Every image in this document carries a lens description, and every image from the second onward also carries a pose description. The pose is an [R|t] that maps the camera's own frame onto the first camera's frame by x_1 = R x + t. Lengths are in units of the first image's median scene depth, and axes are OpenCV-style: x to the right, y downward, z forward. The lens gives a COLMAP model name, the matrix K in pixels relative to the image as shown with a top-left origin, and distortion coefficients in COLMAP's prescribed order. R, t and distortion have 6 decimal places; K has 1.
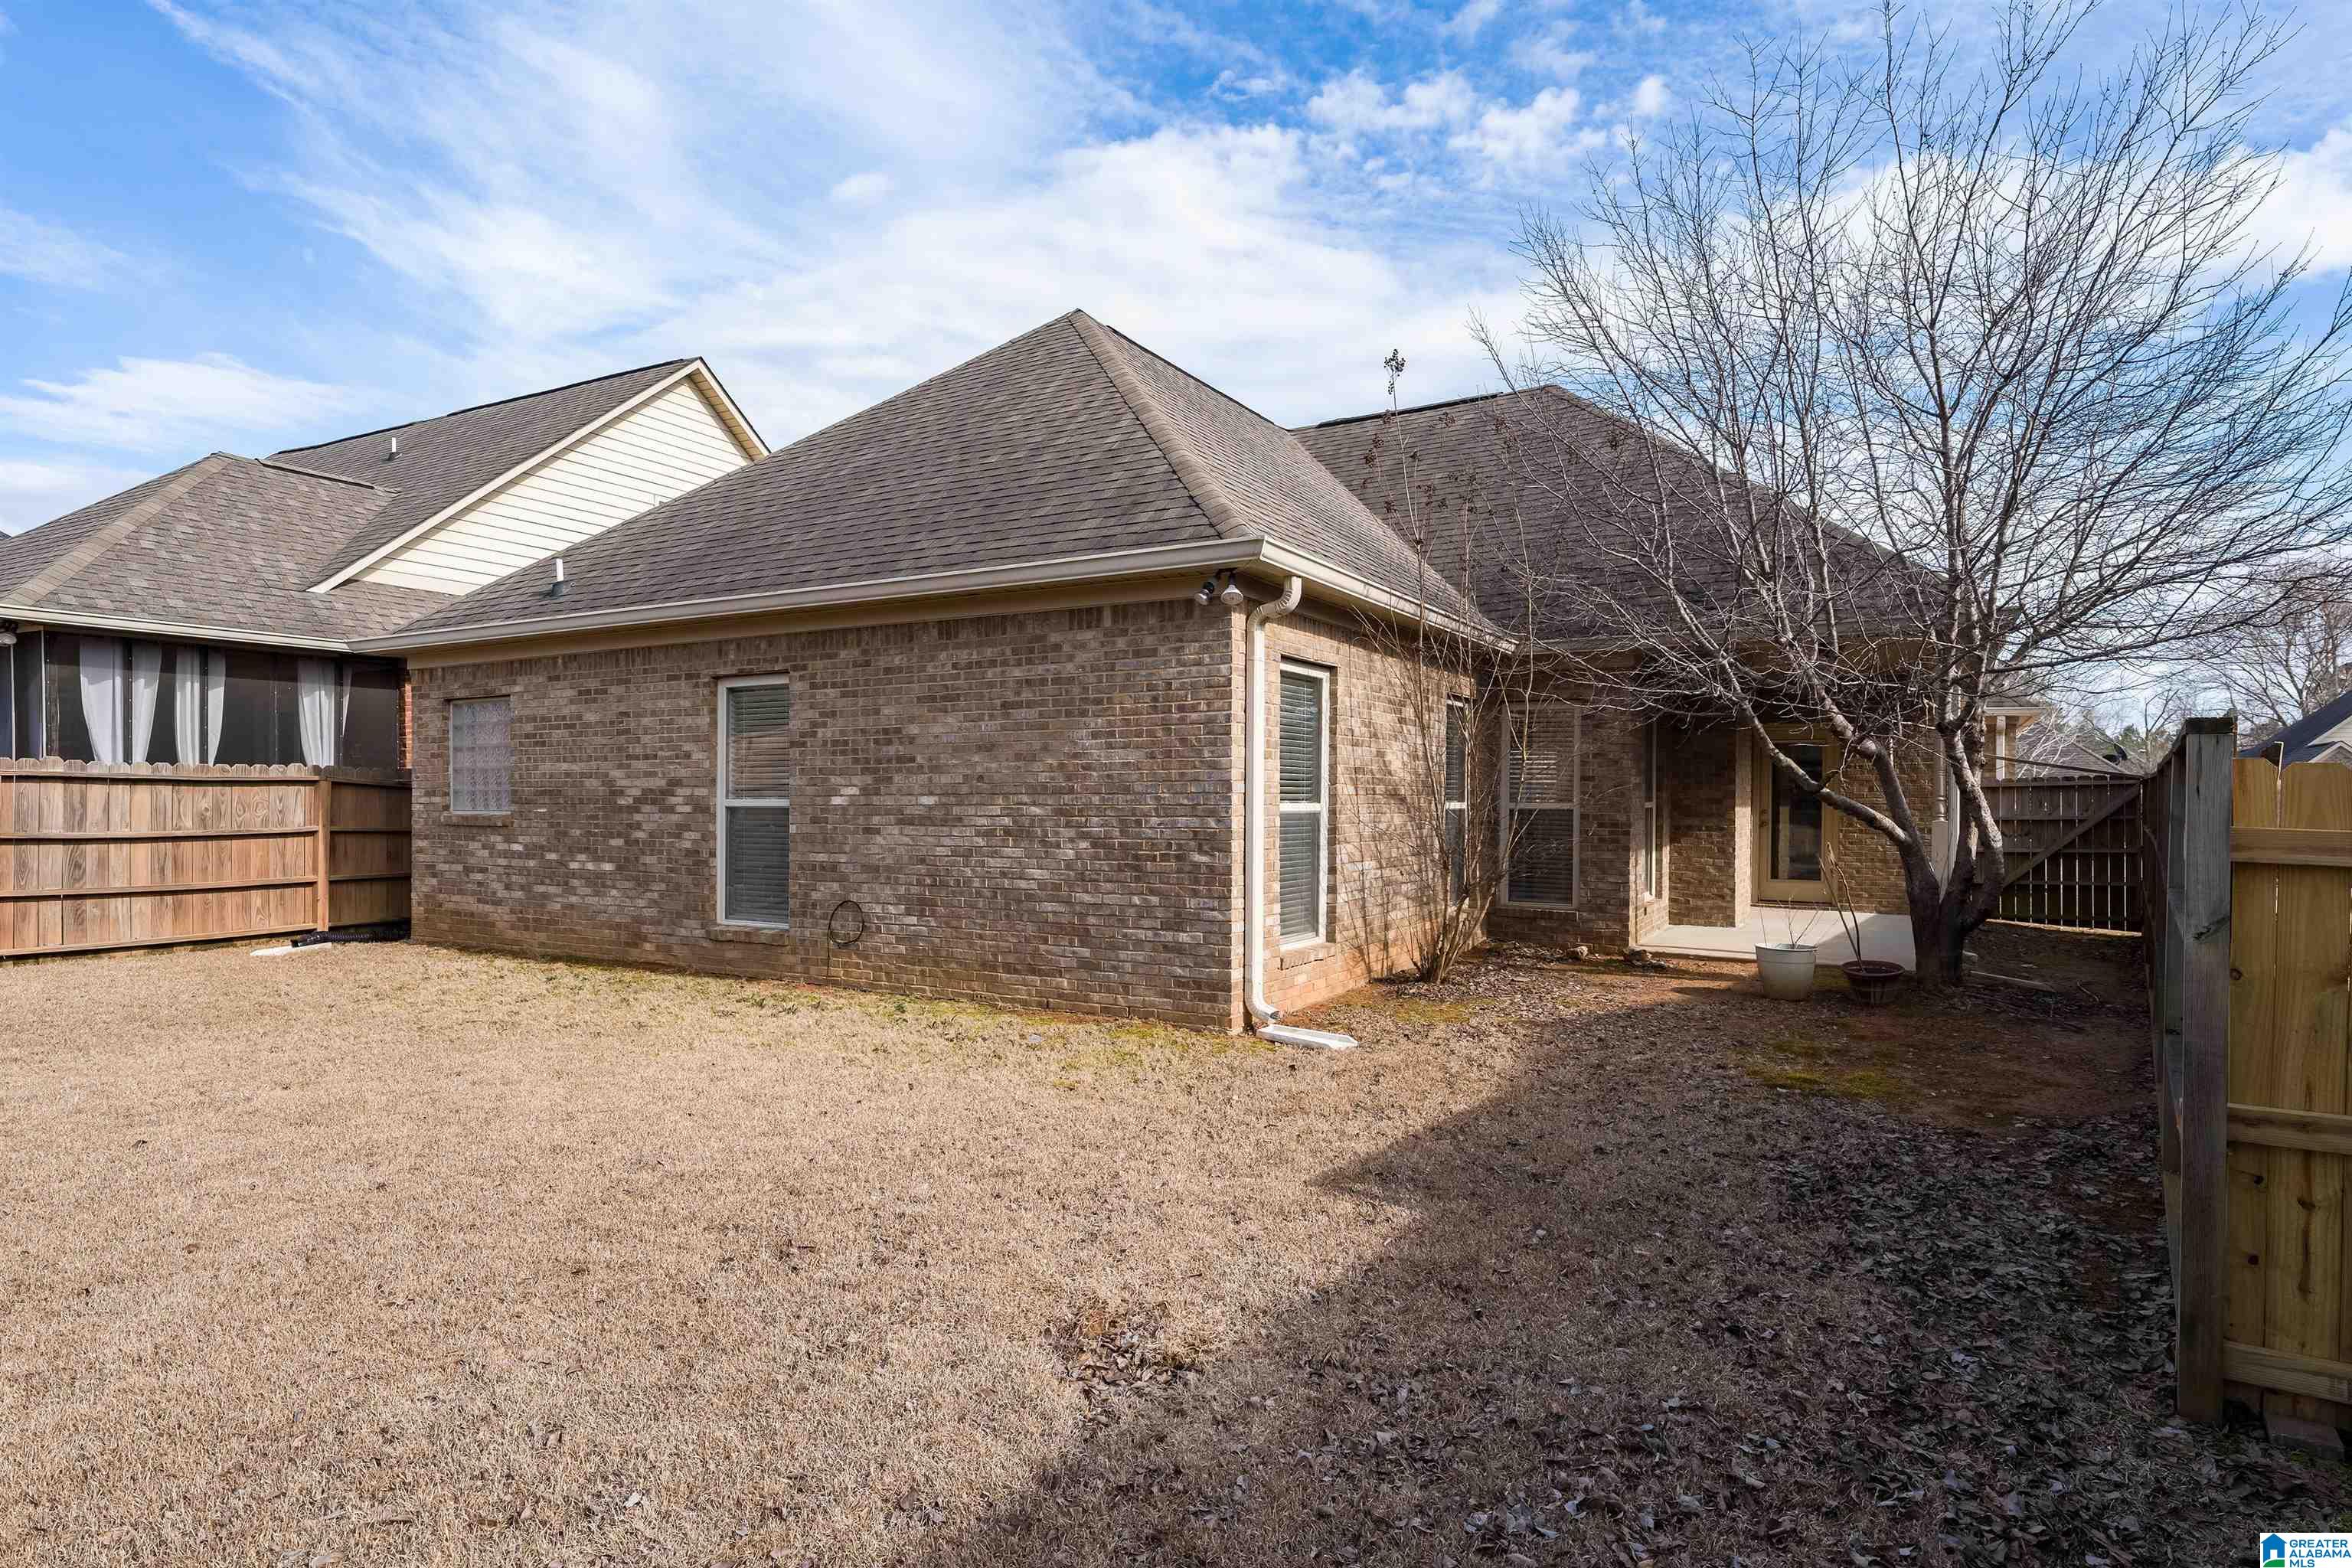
lens RADIAL K [[1221.1, 0, 1175.8], [0, 1221.1, 802.4], [0, 0, 1]] dist [-0.024766, -0.000436]
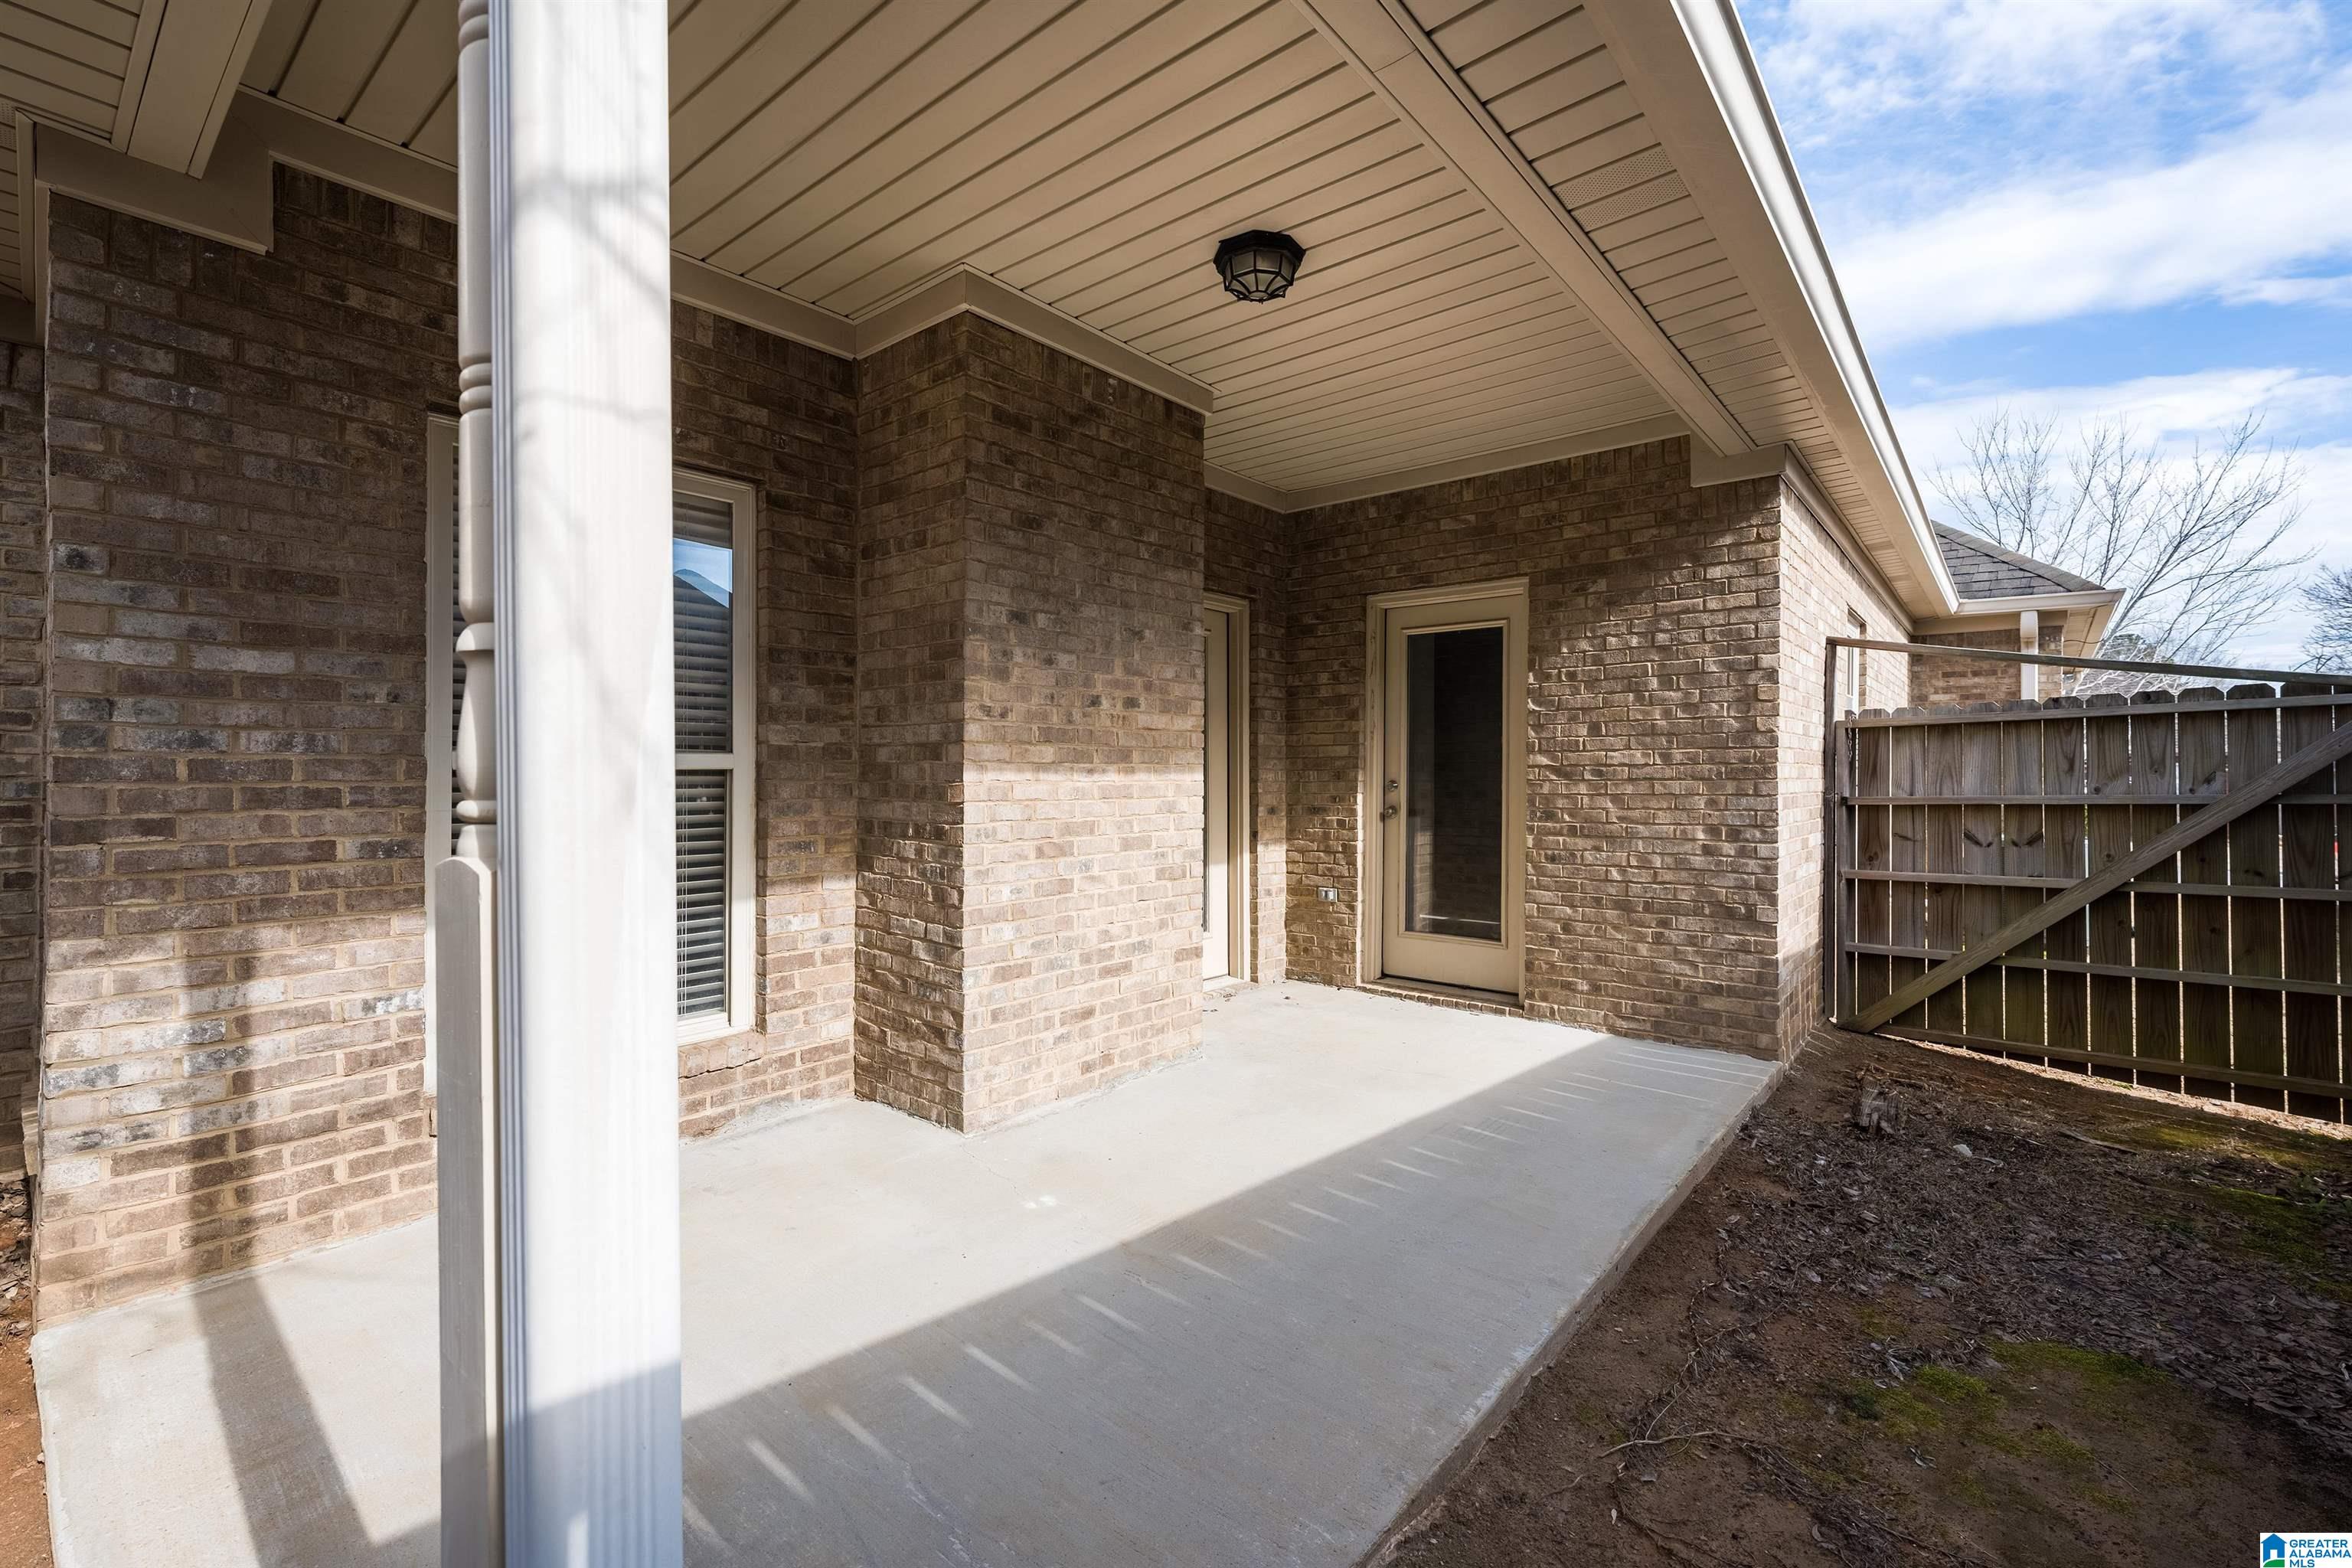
lens RADIAL K [[1017.6, 0, 1179.3], [0, 1017.6, 785.8], [0, 0, 1]] dist [0.002922, 0.000701]
pose [[0.989019, -0.002756, -0.147765, 0.558405], [0.002682, 0.999996, -0.000701, 0.009047], [0.147766, 0.000297, 0.989022, 0.731991]]
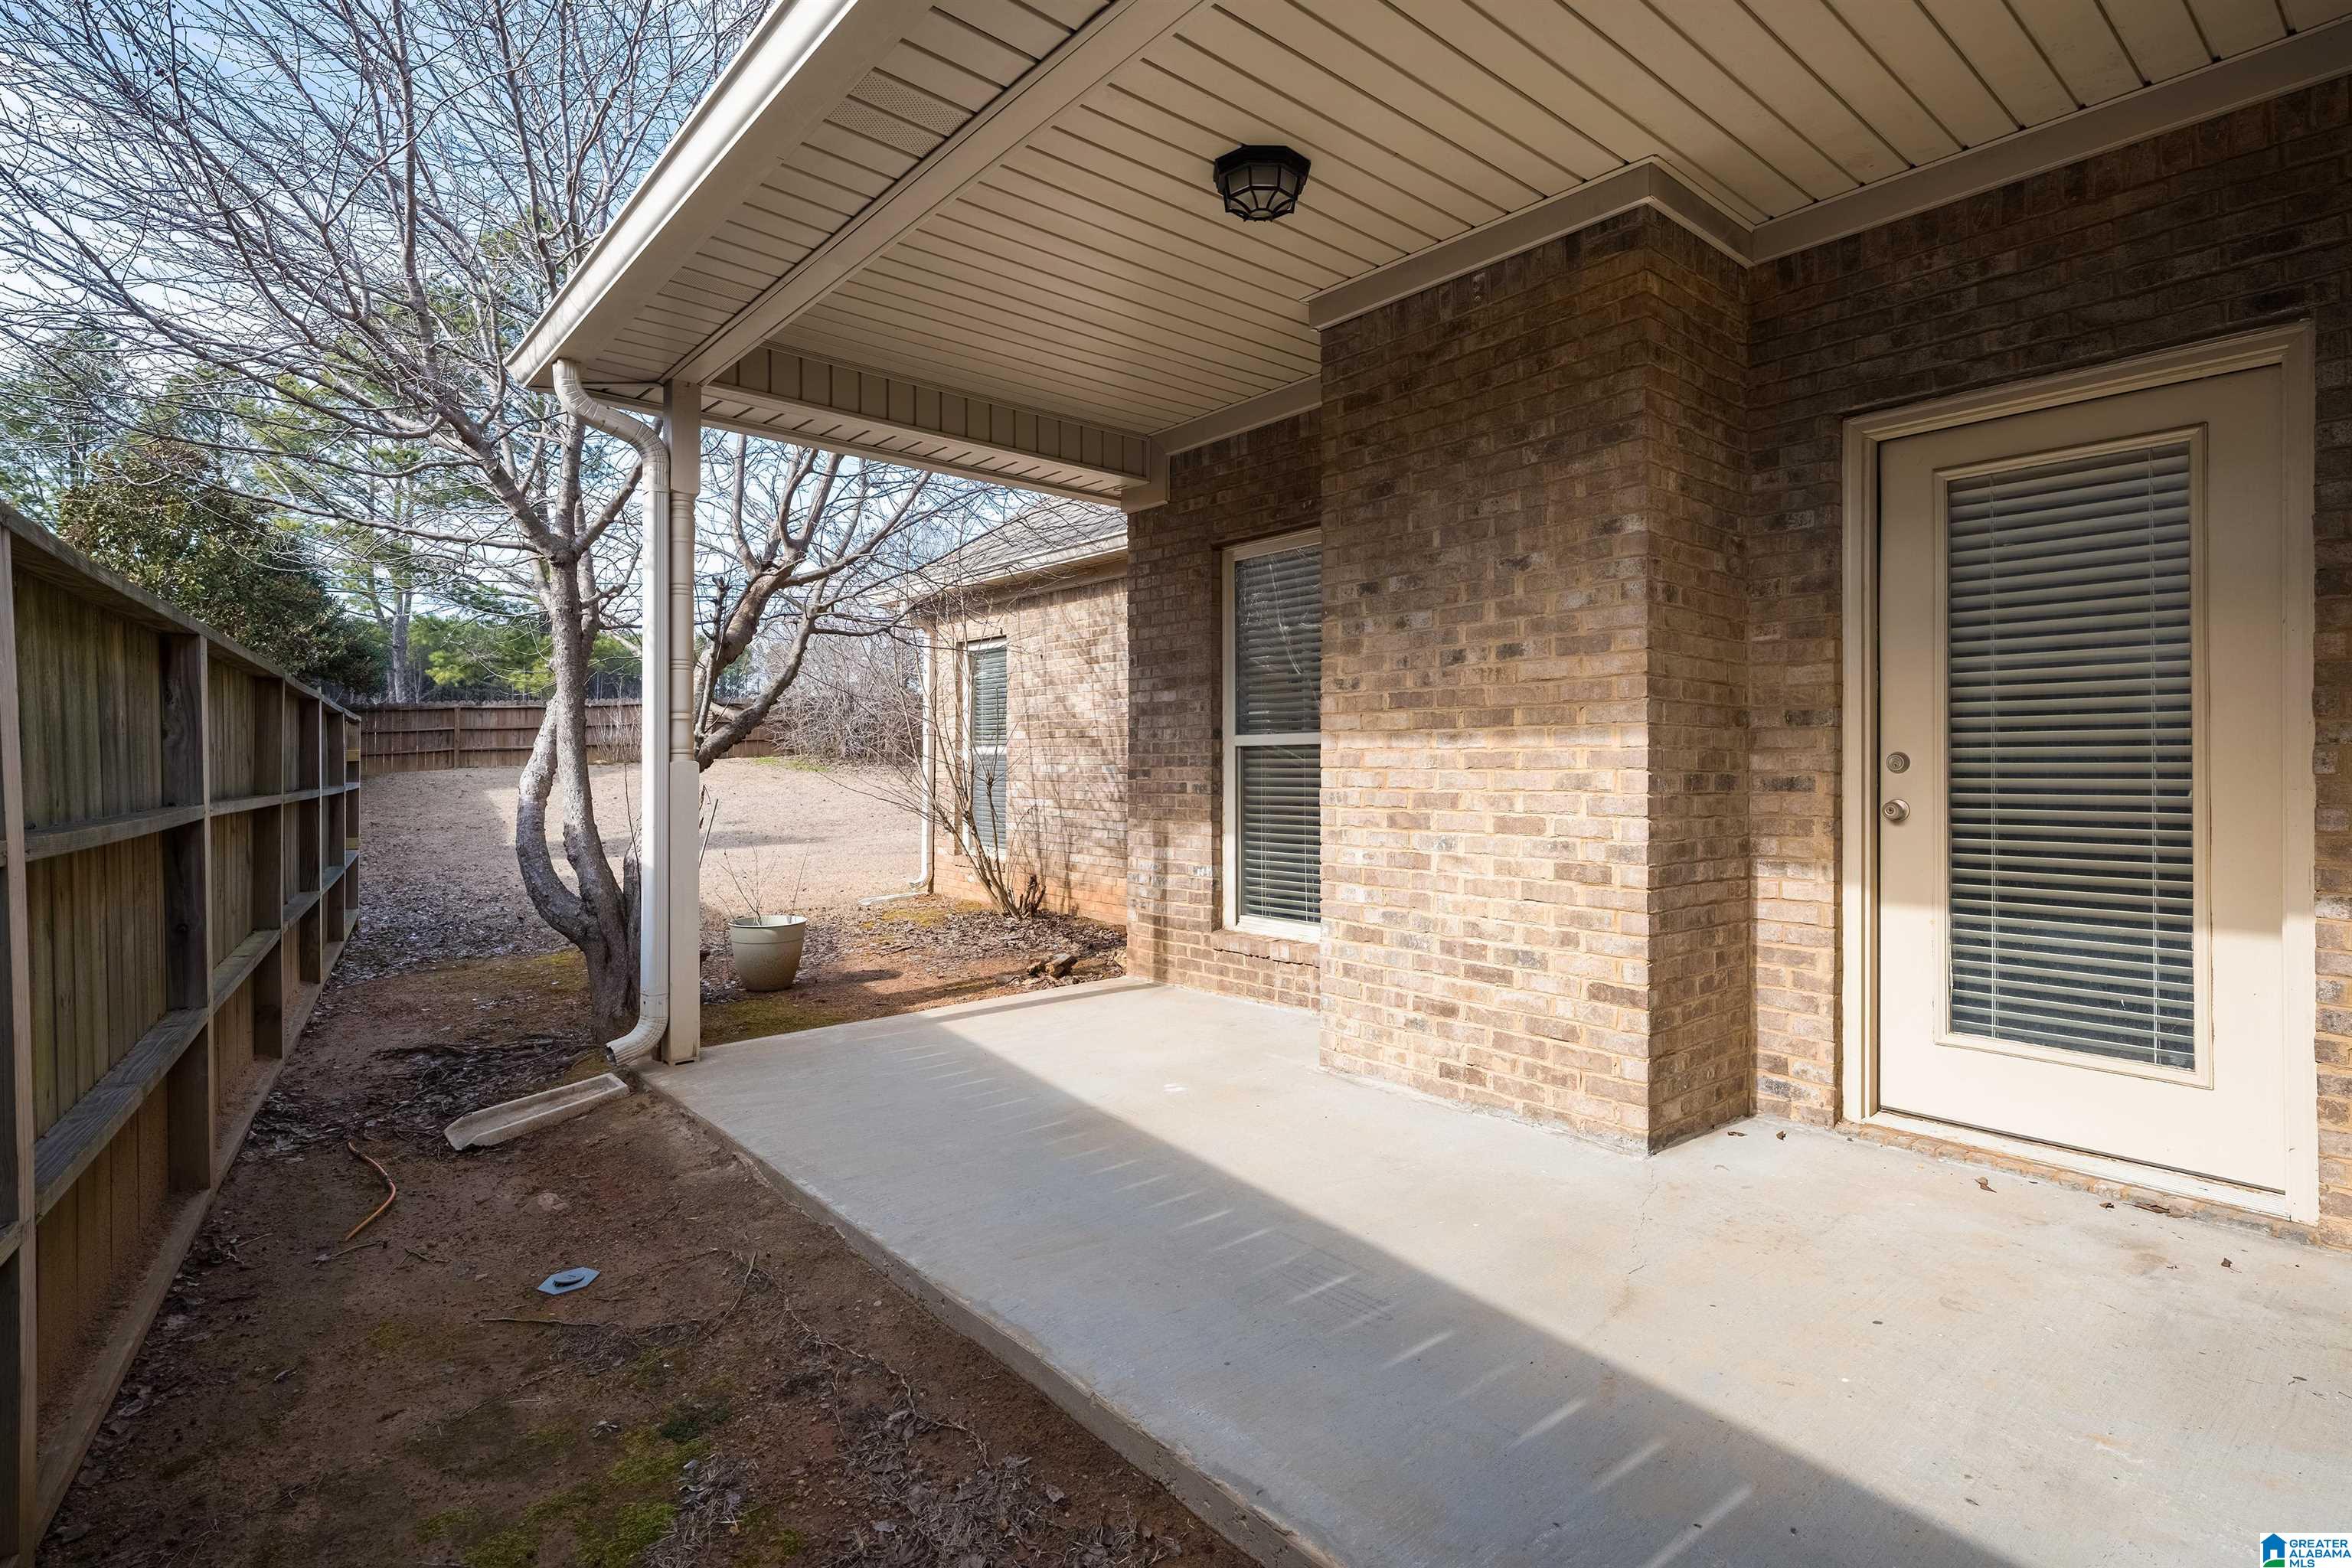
lens RADIAL K [[1149.6, 0, 1178.5], [0, 1149.6, 760.9], [0, 0, 1]] dist [0.006367, 0.000098]
pose [[-0.321258, -0.010068, -0.946938, 0.705800], [-0.013620, 0.999889, -0.006010, 0.011820], [0.946894, 0.010966, -0.321360, 0.932781]]
